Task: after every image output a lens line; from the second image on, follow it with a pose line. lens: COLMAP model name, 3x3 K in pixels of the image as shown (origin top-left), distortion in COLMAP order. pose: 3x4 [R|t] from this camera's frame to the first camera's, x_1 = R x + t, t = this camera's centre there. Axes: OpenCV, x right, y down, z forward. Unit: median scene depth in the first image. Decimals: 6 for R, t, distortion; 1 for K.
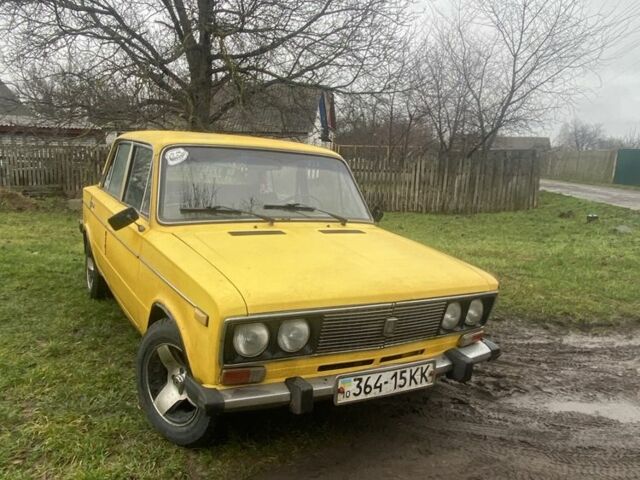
lens RADIAL K [[483.6, 0, 320.0], [0, 483.6, 240.0], [0, 0, 1]] dist [0.011065, -0.007788]
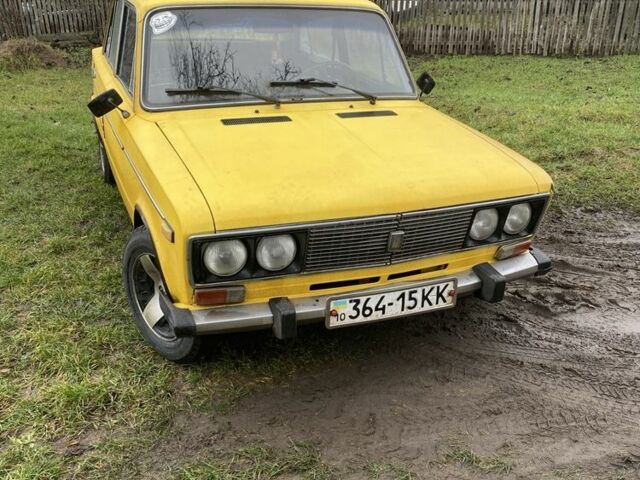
lens RADIAL K [[587.2, 0, 341.6], [0, 587.2, 211.5], [0, 0, 1]] dist [0.052811, -0.118920]
pose [[0.991663, 0.012336, -0.128266, 0.164223], [0.013933, 0.979306, 0.201904, -0.070394], [0.128103, -0.202008, 0.970970, 0.008818]]
